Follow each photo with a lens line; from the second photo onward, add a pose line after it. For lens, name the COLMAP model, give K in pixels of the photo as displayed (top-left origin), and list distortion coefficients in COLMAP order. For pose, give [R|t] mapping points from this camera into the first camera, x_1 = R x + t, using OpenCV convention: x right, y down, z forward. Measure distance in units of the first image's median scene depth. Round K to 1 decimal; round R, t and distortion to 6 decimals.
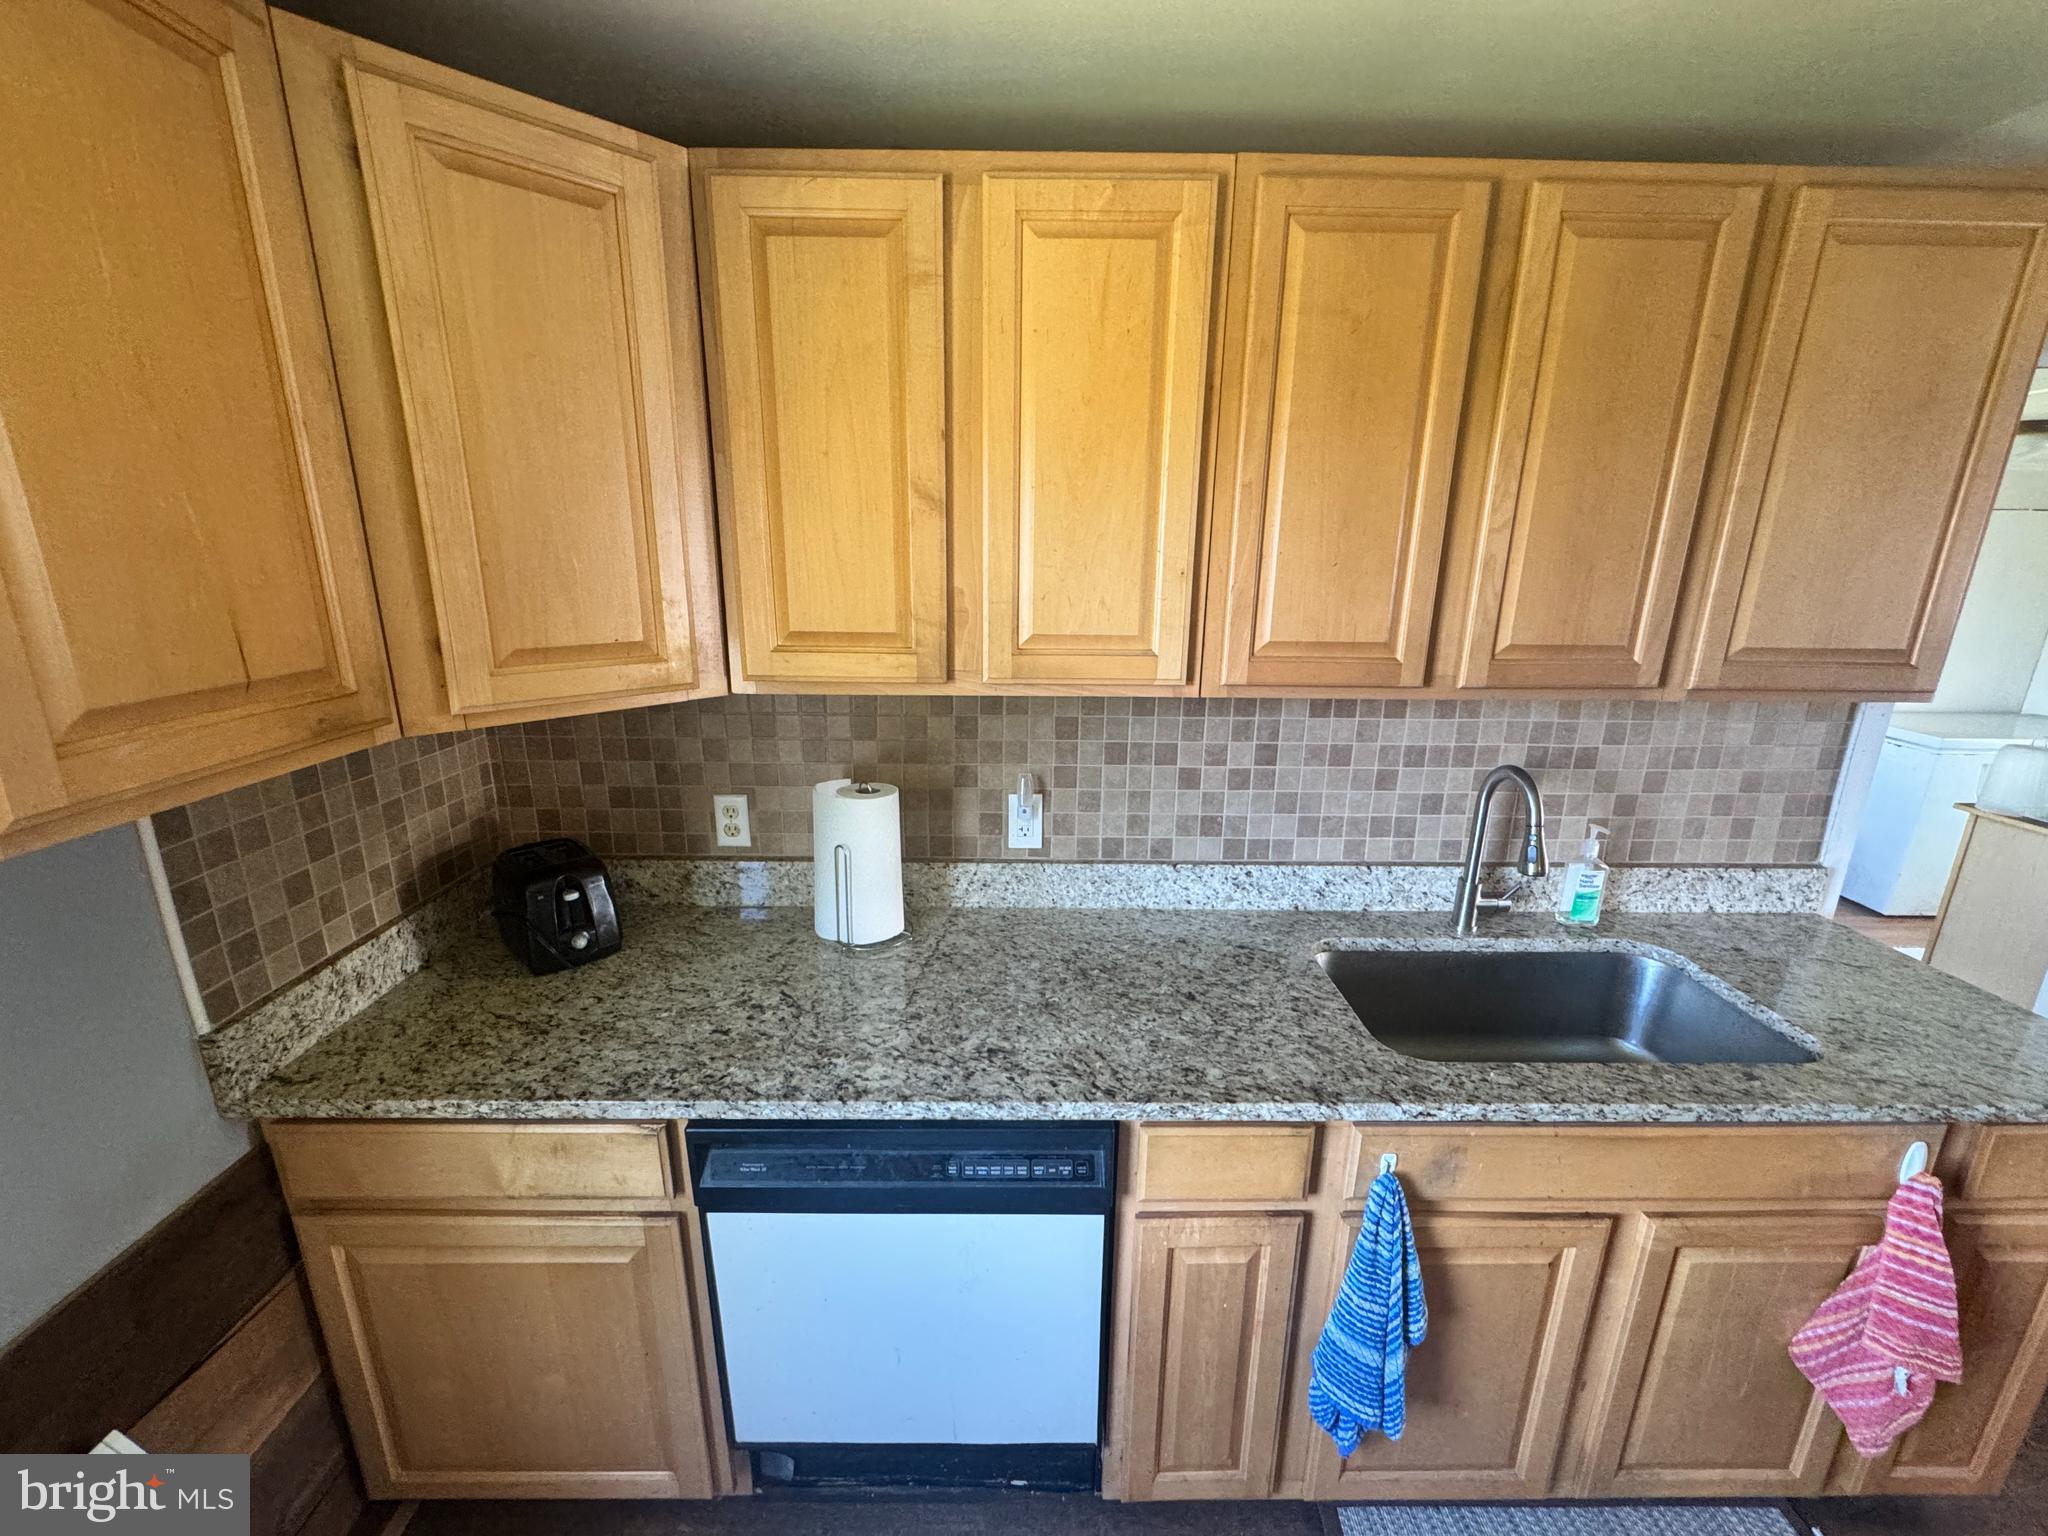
lens RADIAL K [[815.5, 0, 1024.0], [0, 815.5, 768.0], [0, 0, 1]] dist [-0.002043, 0.000212]
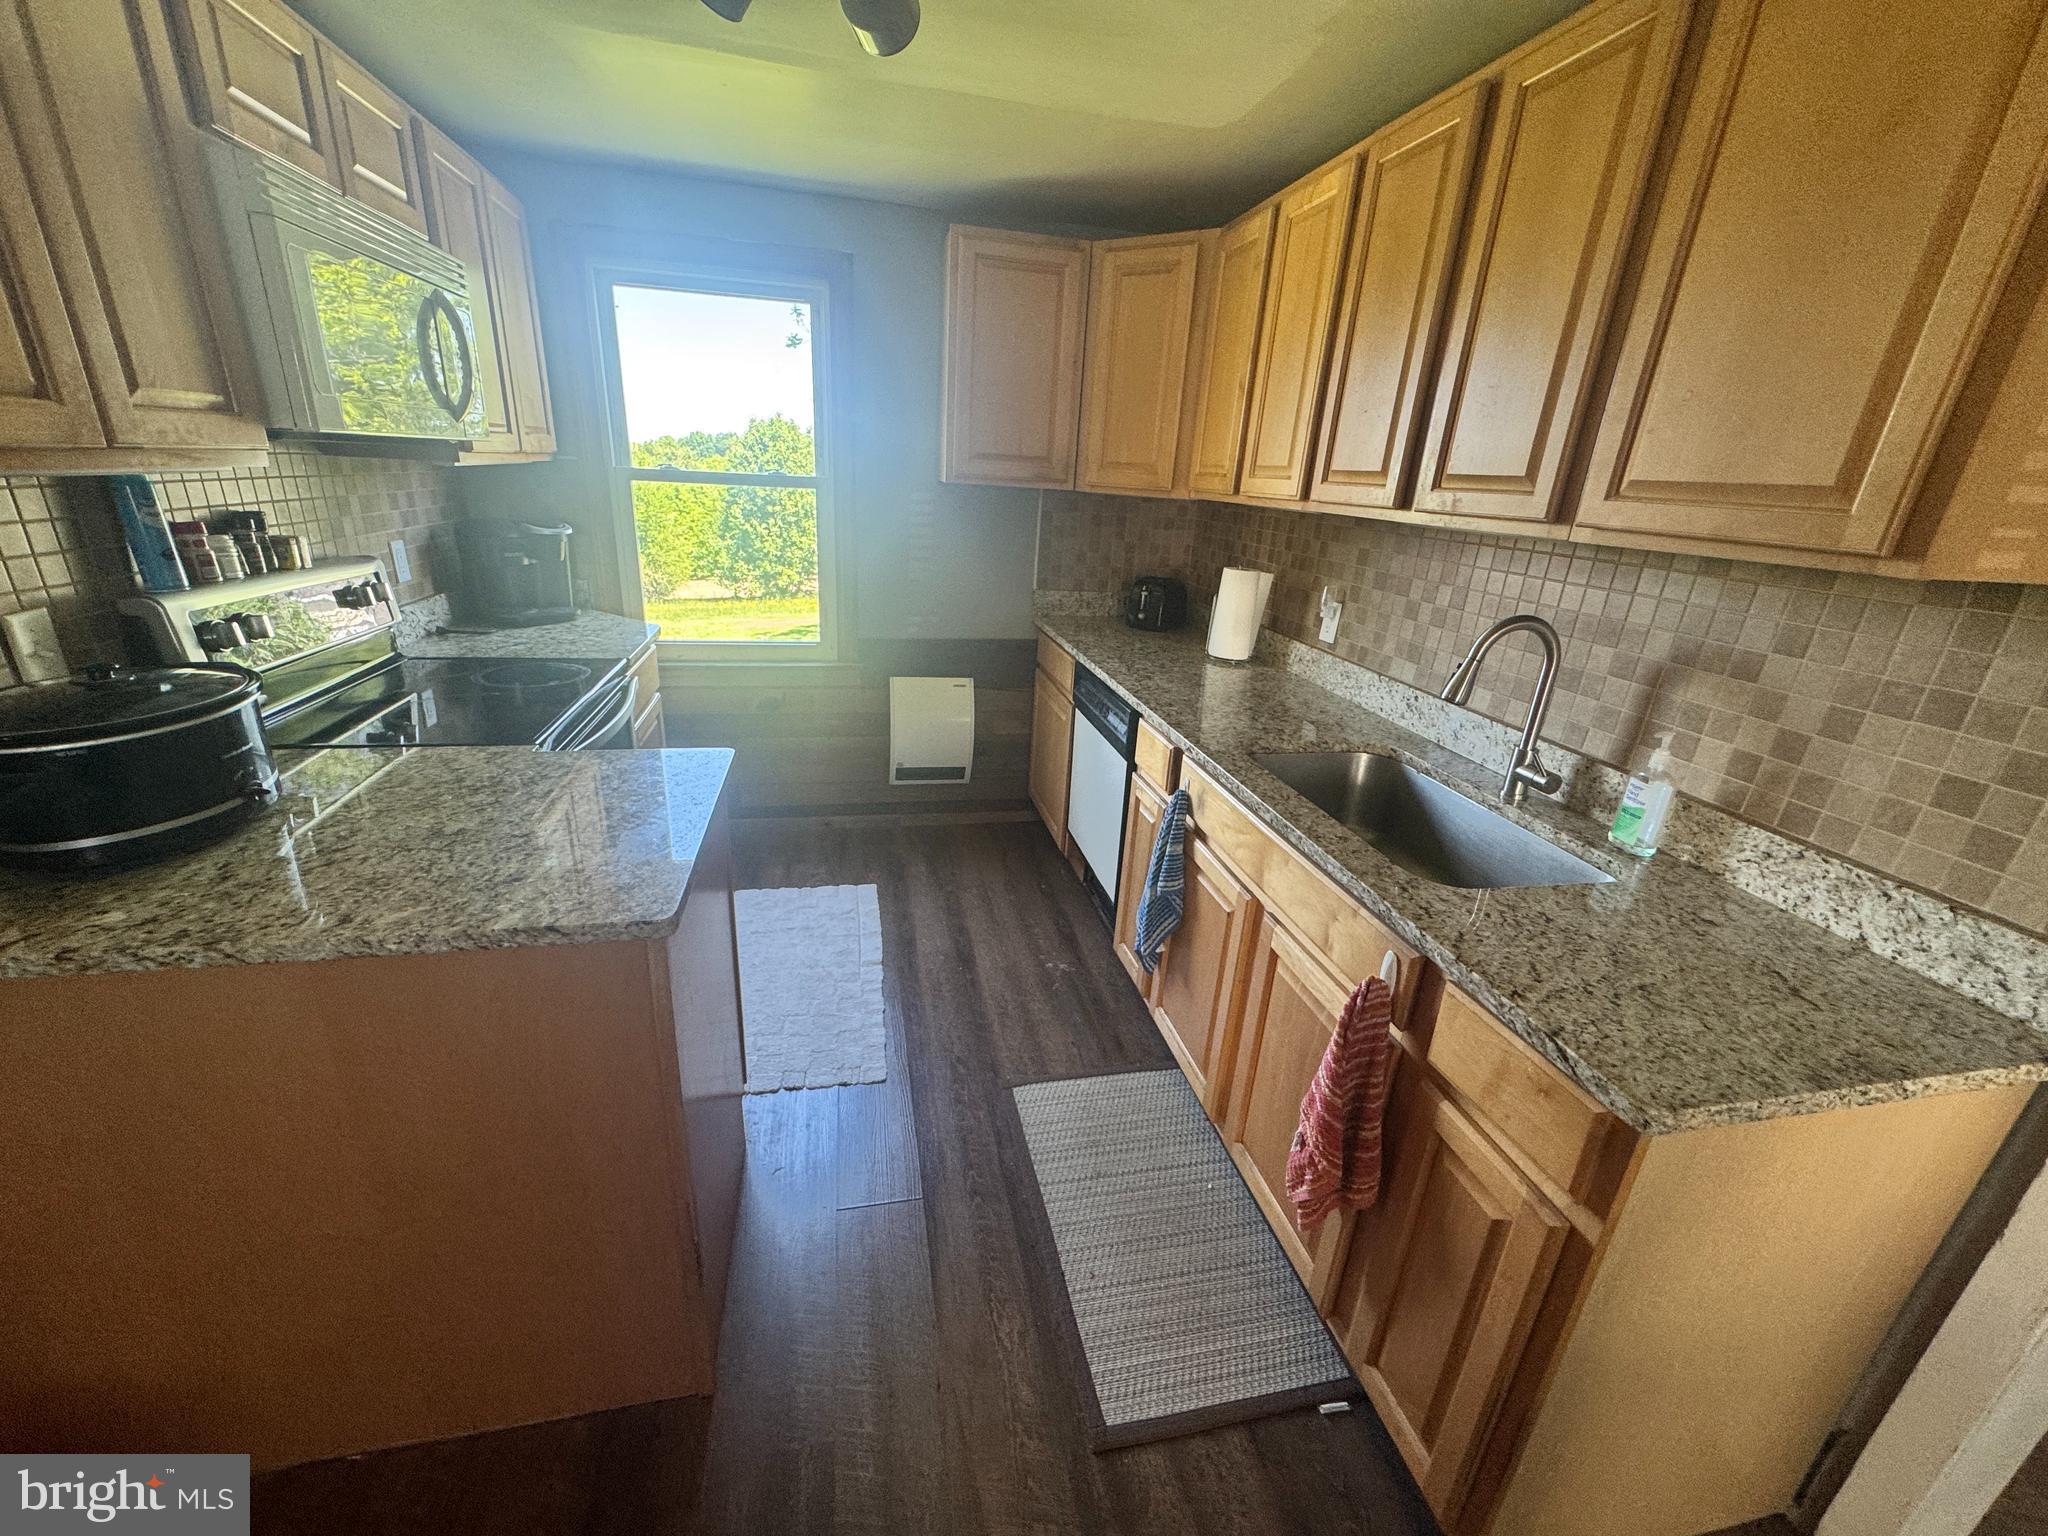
lens RADIAL K [[818.1, 0, 1024.0], [0, 818.1, 768.0], [0, 0, 1]] dist [-0.001723, 0.000023]
pose [[0.197978, 0.337418, -0.920301, 1.302446], [-0.309521, 0.912367, 0.267924, 0.081358], [0.930055, 0.231810, 0.285067, 0.155576]]
